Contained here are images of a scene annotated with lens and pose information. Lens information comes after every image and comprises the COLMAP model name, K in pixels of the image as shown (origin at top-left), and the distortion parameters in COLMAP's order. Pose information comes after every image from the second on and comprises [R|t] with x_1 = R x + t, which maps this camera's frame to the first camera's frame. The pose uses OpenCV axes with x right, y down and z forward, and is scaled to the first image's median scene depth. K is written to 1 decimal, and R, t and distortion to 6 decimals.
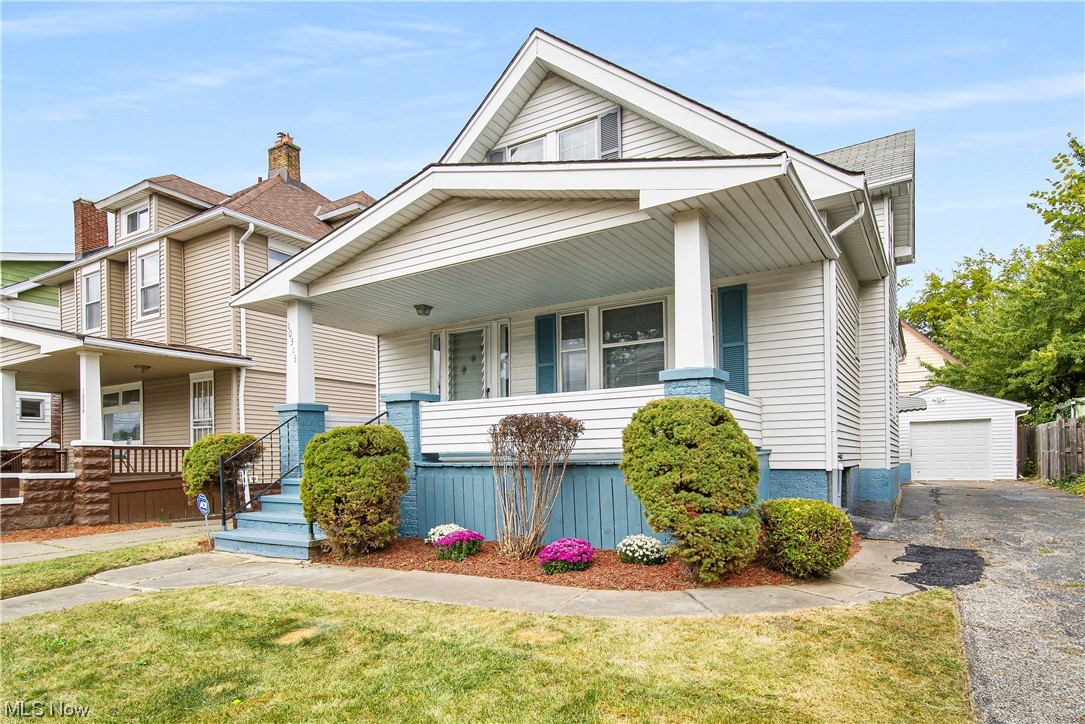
lens RADIAL K [[2597.8, 0, 542.5], [0, 2597.8, 362.0], [0, 0, 1]] dist [-0.095549, -0.110822]
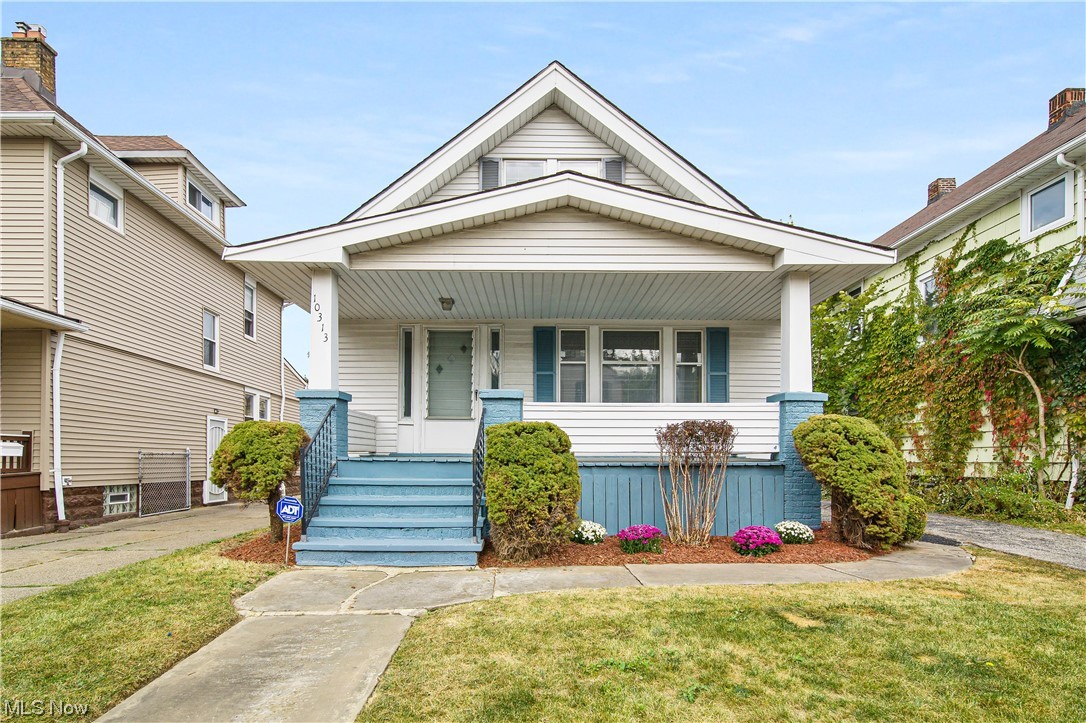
lens RADIAL K [[2343.7, 0, 543.0], [0, 2343.7, 361.5], [0, 0, 1]] dist [-0.058058, -0.184048]
pose [[-0.160487, 0.067266, 0.984743, -0.945752], [-0.026955, 0.997004, -0.072496, 0.066071], [-0.986670, -0.038178, -0.158193, 1.147682]]
